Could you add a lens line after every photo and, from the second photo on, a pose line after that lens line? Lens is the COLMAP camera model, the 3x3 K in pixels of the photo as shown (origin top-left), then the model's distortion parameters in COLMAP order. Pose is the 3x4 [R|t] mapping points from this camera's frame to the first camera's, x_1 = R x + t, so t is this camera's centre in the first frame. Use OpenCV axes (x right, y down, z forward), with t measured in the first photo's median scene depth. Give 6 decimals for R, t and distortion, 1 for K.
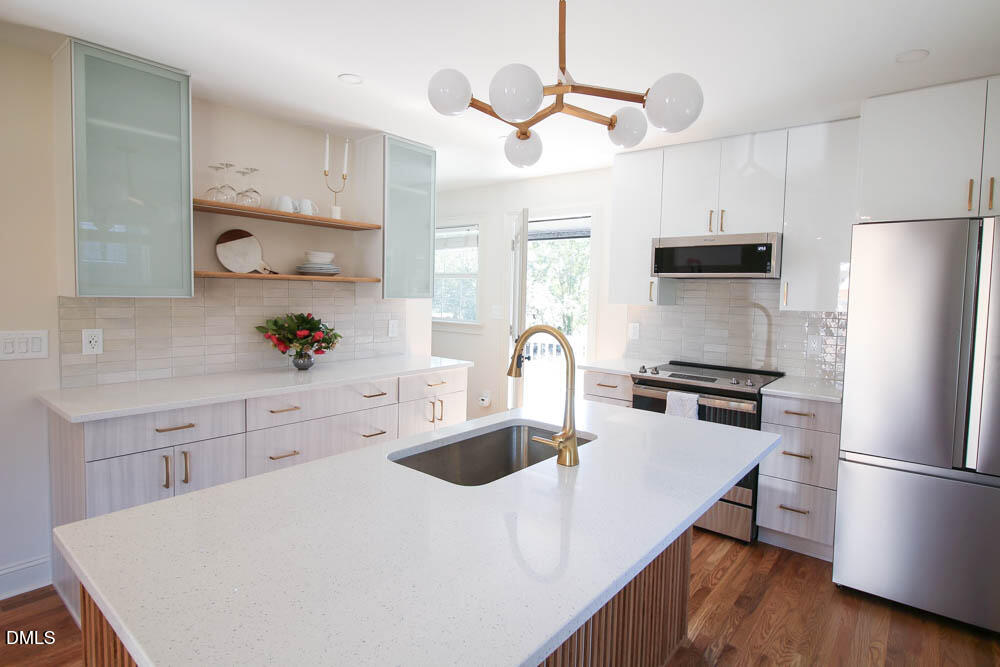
lens RADIAL K [[536.3, 0, 500.0], [0, 536.3, 333.5], [0, 0, 1]] dist [0.024135, -0.030077]
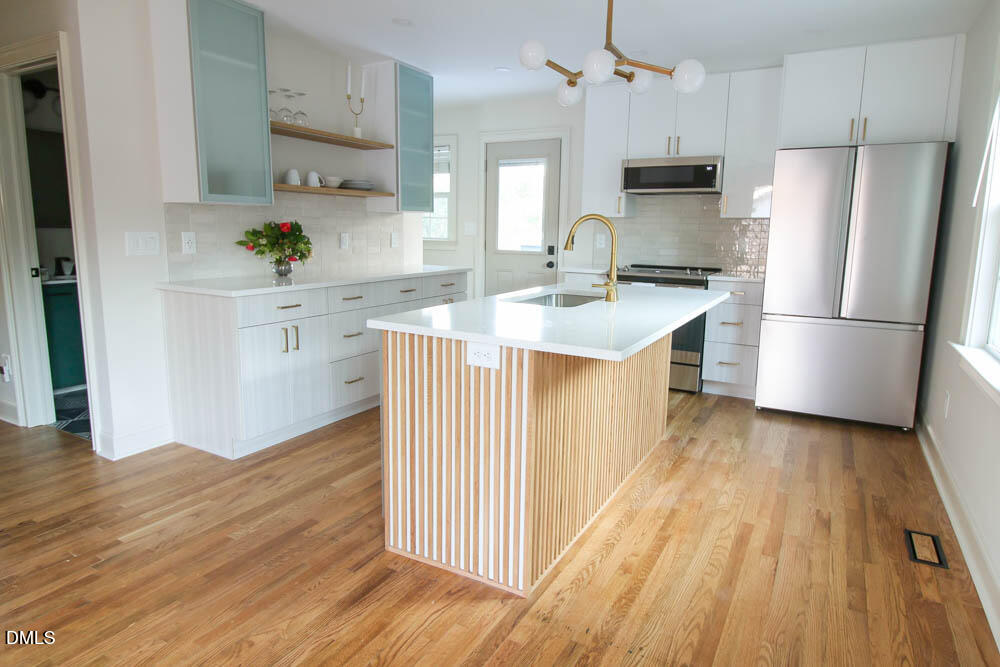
lens RADIAL K [[596.6, 0, 500.0], [0, 596.6, 333.5], [0, 0, 1]] dist [0.000963, 0.000234]
pose [[0.985931, -0.036635, 0.163089, -0.269306], [0.019125, 0.994003, 0.107664, 0.075724], [-0.166056, -0.103030, 0.980719, -0.377103]]
